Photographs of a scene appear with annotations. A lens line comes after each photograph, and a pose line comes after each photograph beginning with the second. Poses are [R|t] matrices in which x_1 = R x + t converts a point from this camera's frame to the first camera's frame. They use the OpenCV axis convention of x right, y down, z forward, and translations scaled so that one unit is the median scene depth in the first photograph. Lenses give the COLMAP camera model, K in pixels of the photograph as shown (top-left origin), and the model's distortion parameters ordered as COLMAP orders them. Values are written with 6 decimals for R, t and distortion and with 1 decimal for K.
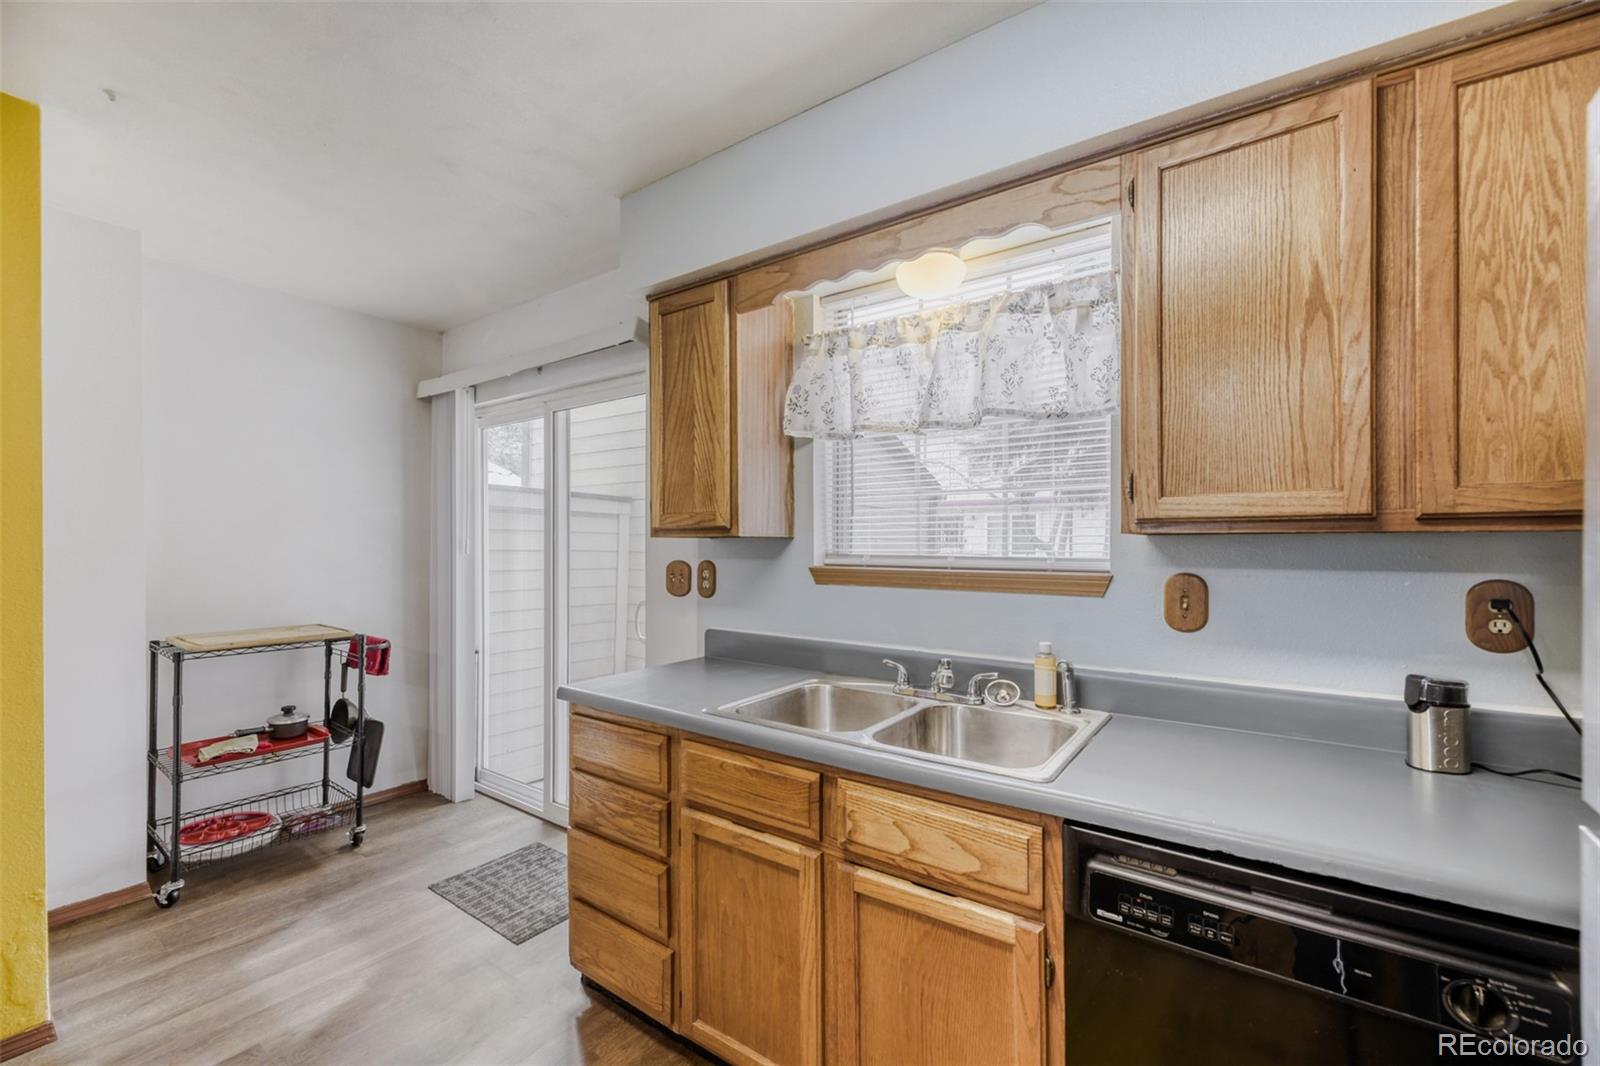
lens RADIAL K [[653.2, 0, 802.3], [0, 653.2, 546.6], [0, 0, 1]] dist [-0.003804, -0.000463]
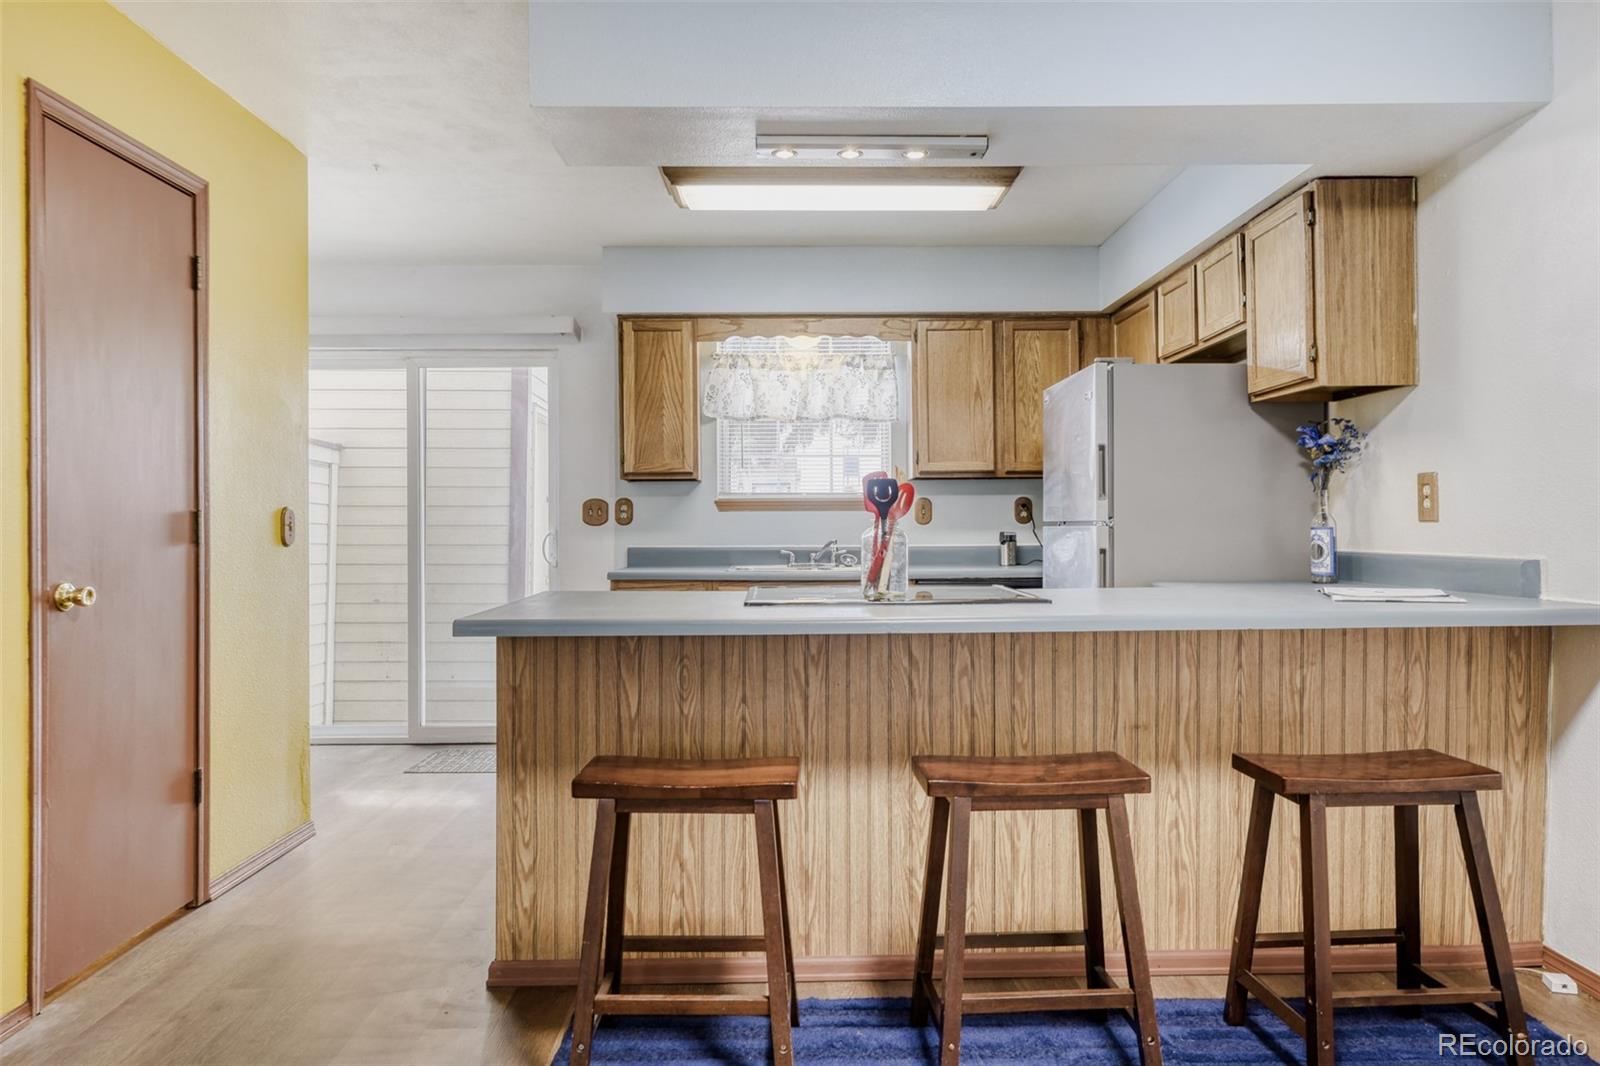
lens RADIAL K [[1013.6, 0, 797.4], [0, 1013.6, 511.8], [0, 0, 1]] dist [0.007686, 0.000940]
pose [[0.806035, 0.005145, 0.591846, -1.657451], [0.009623, 0.999716, -0.021798, 0.148283], [-0.591790, 0.023265, 0.805756, -1.400464]]
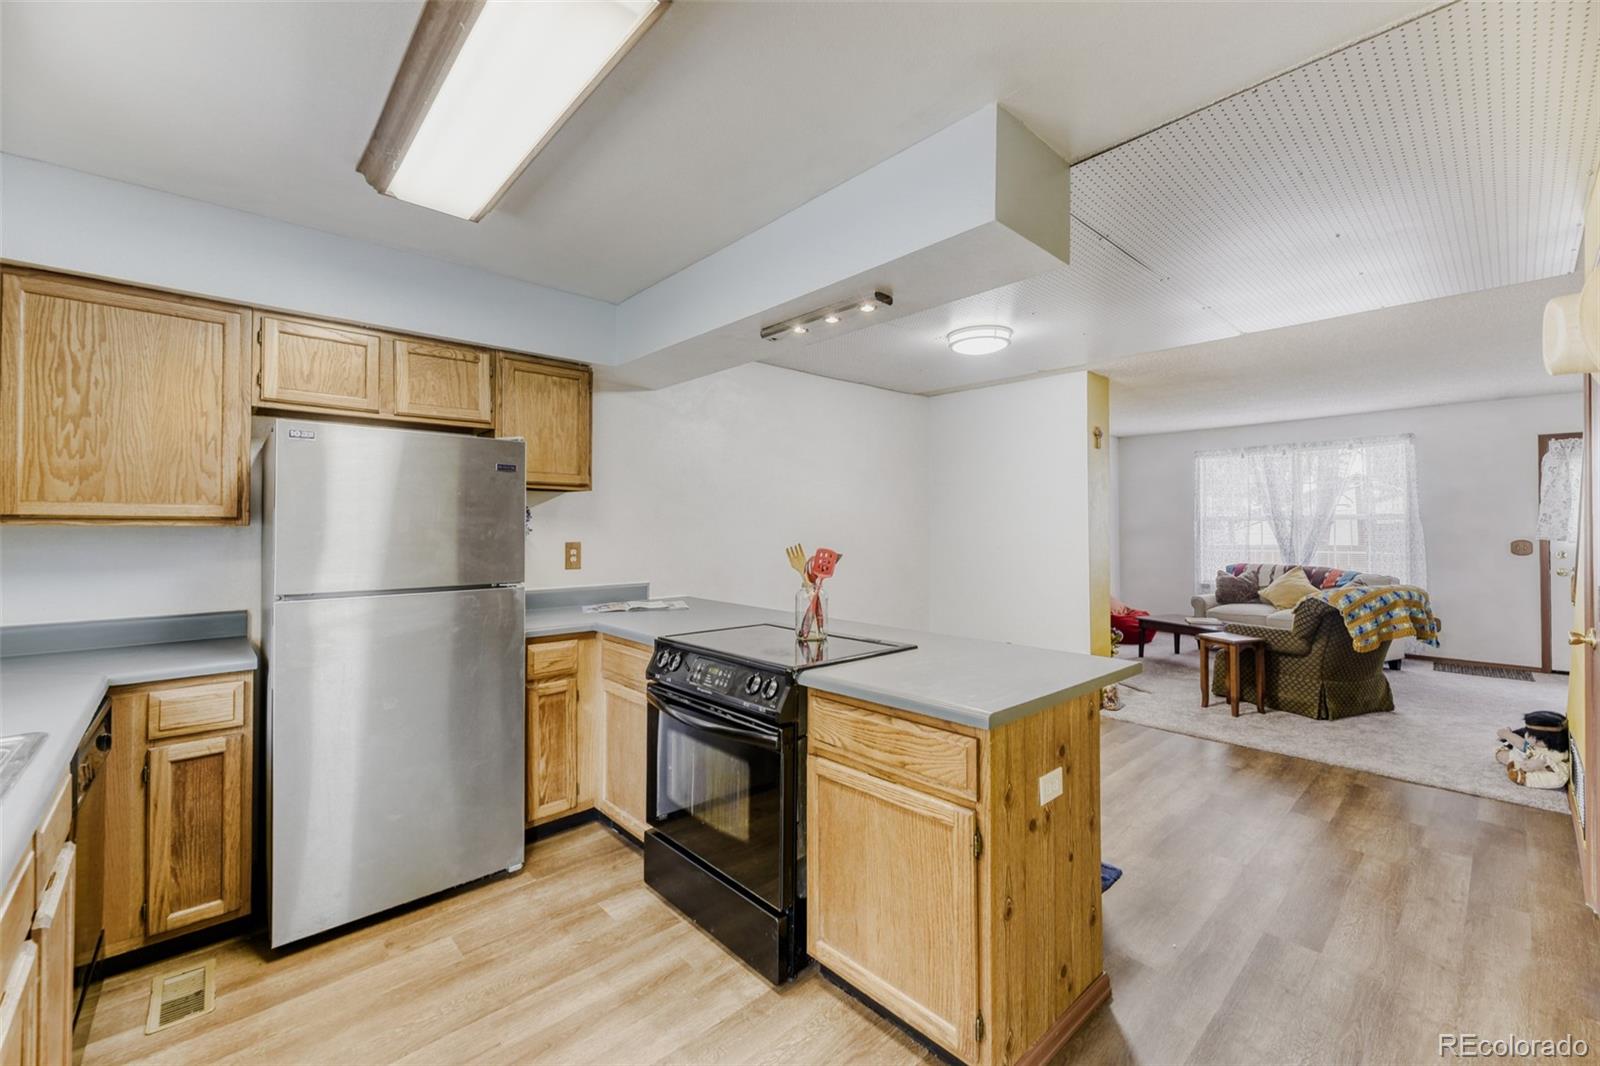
lens RADIAL K [[640.3, 0, 811.6], [0, 640.3, 530.0], [0, 0, 1]] dist [0.000372, -0.000084]
pose [[-0.979233, 0.004016, 0.202700, -0.854054], [0.006159, 0.999932, 0.009944, -0.005854], [-0.202646, 0.010986, -0.979190, 1.275643]]
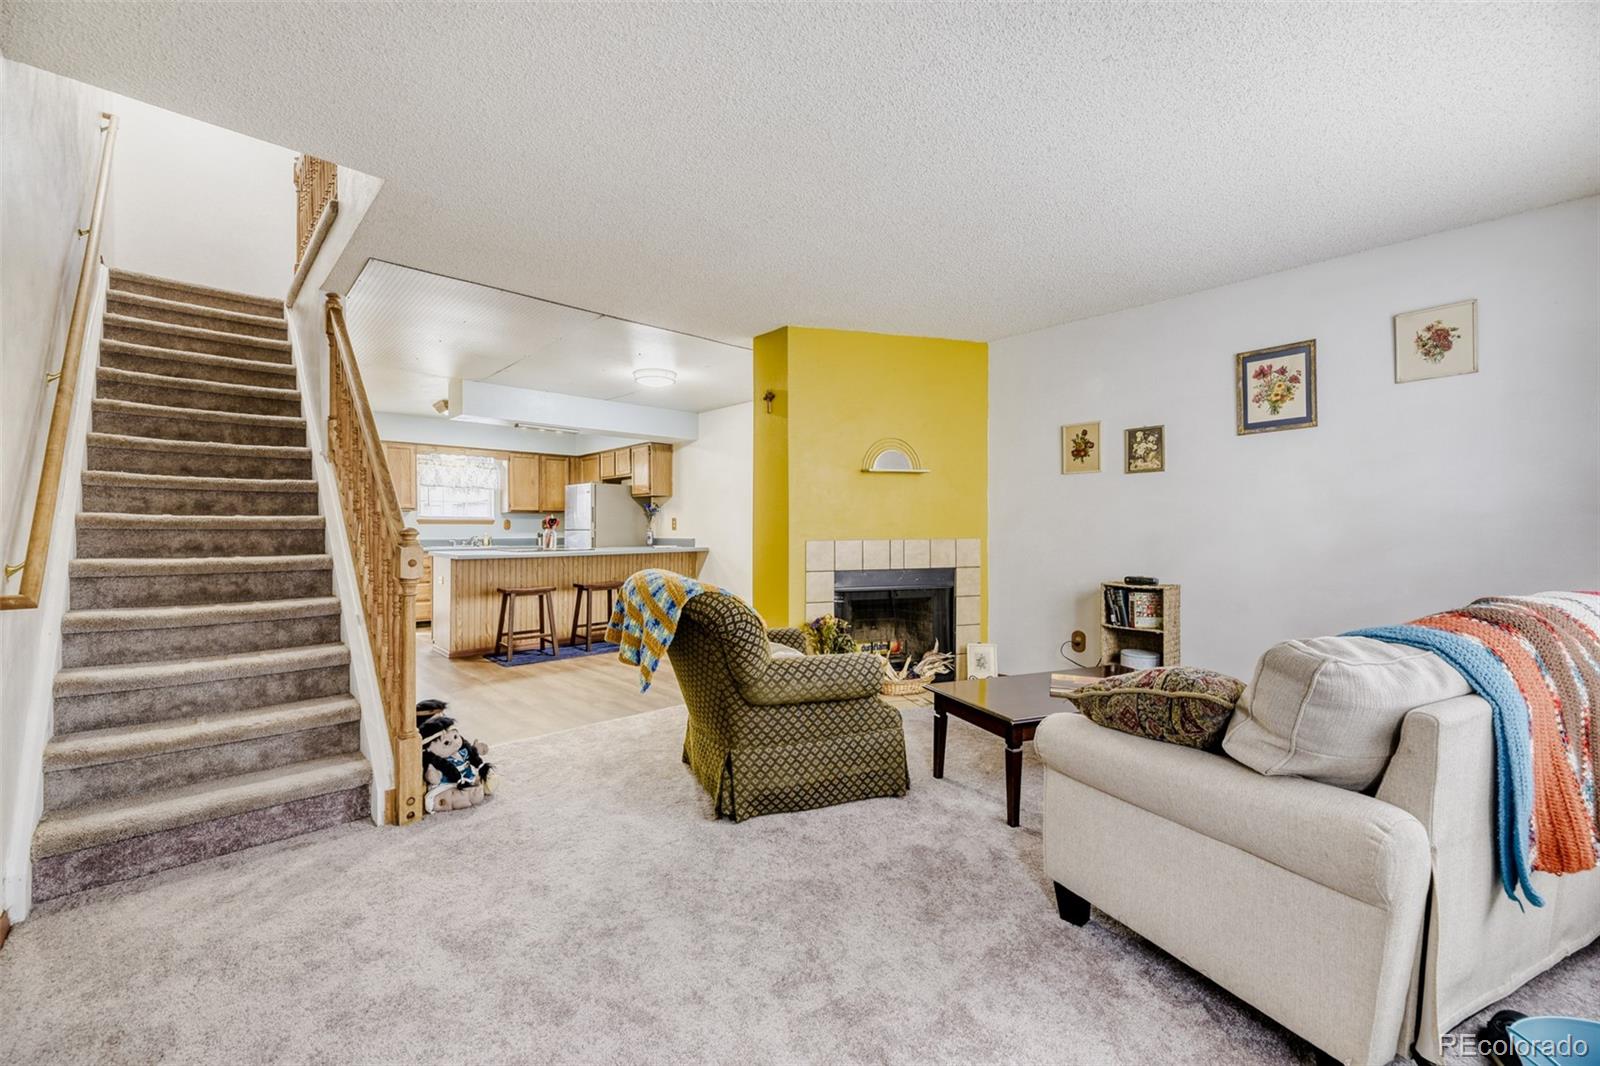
lens RADIAL K [[652.9, 0, 791.2], [0, 652.9, 529.3], [0, 0, 1]] dist [-0.000290, -0.000029]
pose [[0.206048, -0.000457, 0.978542, -4.180398], [0.009298, 0.999956, -0.001491, 0.147772], [-0.978498, 0.009406, 0.206043, -2.427183]]
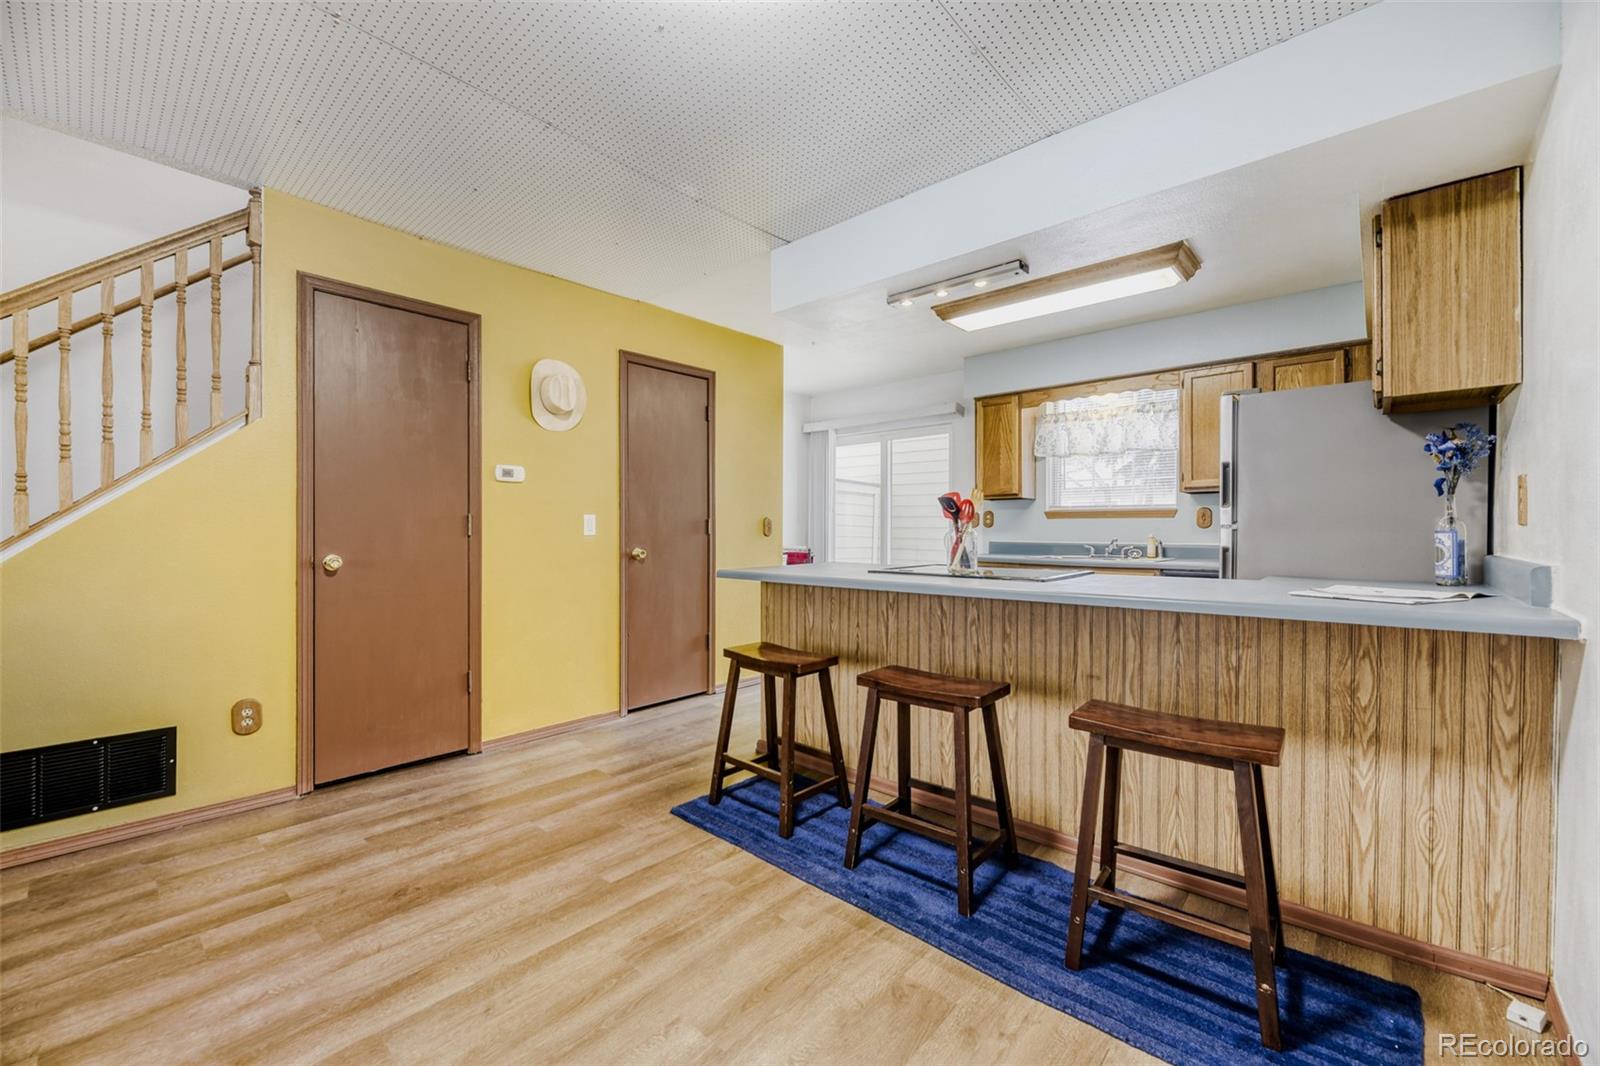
lens RADIAL K [[640.3, 0, 811.6], [0, 640.3, 530.0], [0, 0, 1]] dist [0.000372, -0.000084]
pose [[0.994863, 0.003875, -0.101161, -0.775223], [-0.004787, 0.999950, -0.008776, 0.160653], [0.101122, 0.009215, 0.994831, -1.816473]]
